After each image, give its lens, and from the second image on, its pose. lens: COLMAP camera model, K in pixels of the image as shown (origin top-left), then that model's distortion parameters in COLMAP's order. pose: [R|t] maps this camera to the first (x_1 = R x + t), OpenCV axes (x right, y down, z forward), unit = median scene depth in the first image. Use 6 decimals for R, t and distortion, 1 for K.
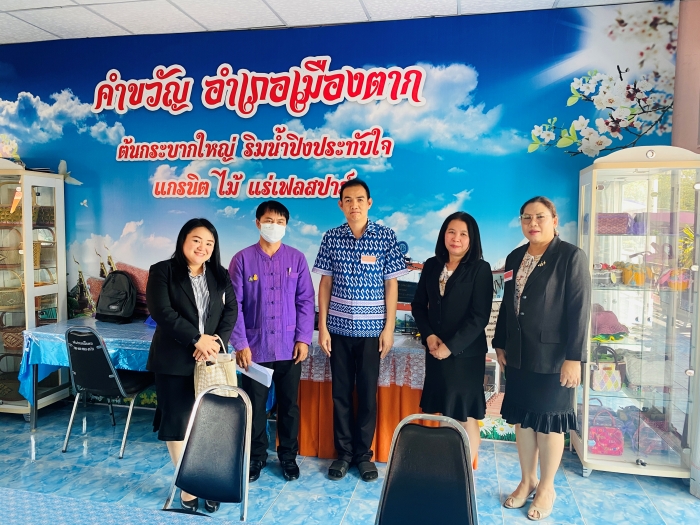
lens RADIAL K [[535.1, 0, 348.6], [0, 535.1, 269.2], [0, 0, 1]] dist [0.001154, -0.017240]
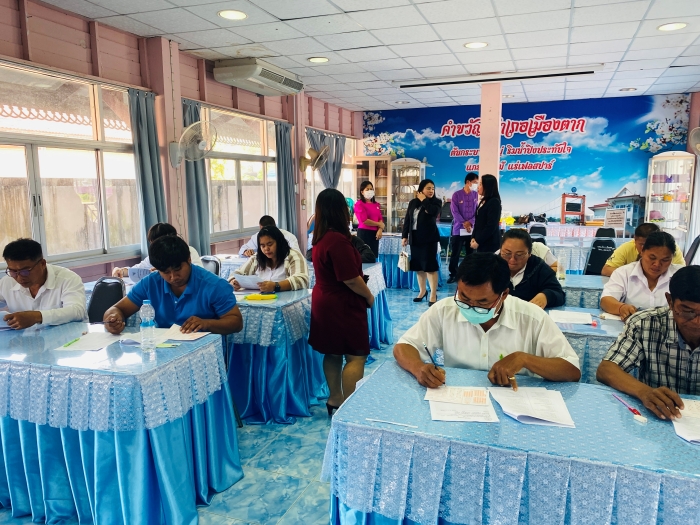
lens RADIAL K [[535.1, 0, 340.5], [0, 535.1, 273.2], [0, 0, 1]] dist [0.001154, -0.017240]
pose [[0.962502, 0.026388, -0.269990, -0.263844], [-0.003208, 0.996295, 0.085937, 0.136888], [0.271257, -0.081848, 0.959021, -1.723828]]
